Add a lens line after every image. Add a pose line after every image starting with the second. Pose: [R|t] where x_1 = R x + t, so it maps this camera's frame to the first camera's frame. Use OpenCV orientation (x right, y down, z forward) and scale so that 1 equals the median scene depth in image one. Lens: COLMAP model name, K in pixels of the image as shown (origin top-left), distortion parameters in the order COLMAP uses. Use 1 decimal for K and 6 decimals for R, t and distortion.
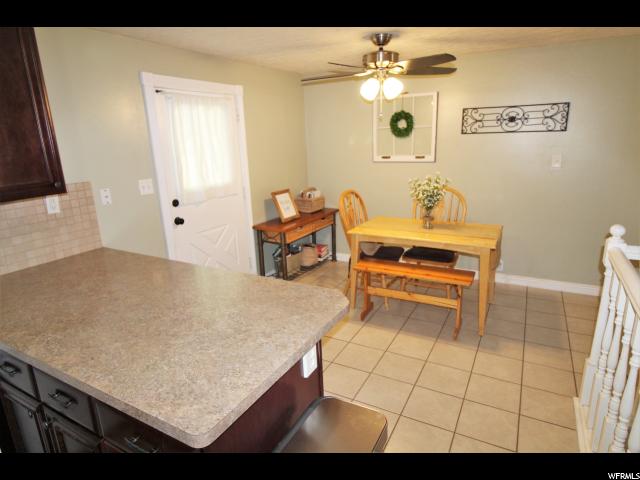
lens RADIAL K [[382.5, 0, 320.0], [0, 382.5, 240.0], [0, 0, 1]] dist [-0.006985, -0.001814]
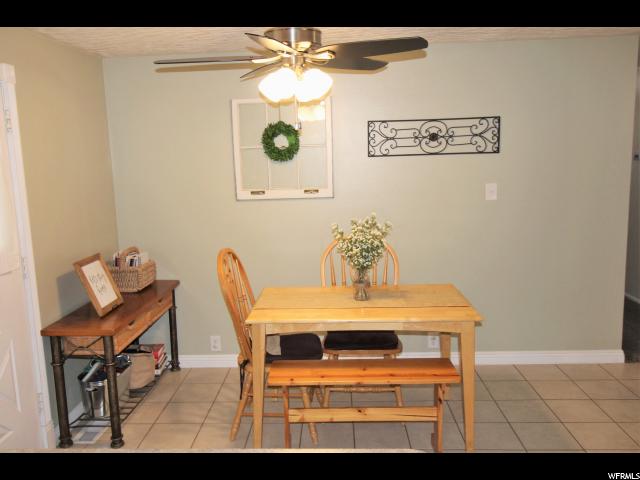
lens RADIAL K [[569.0, 0, 320.0], [0, 569.0, 240.0], [0, 0, 1]] dist [0.003564, 0.005178]
pose [[0.899612, -0.060131, 0.432531, -0.165746], [0.114612, 0.988264, -0.100989, -0.036402], [-0.421382, 0.140425, 0.895945, 0.141734]]
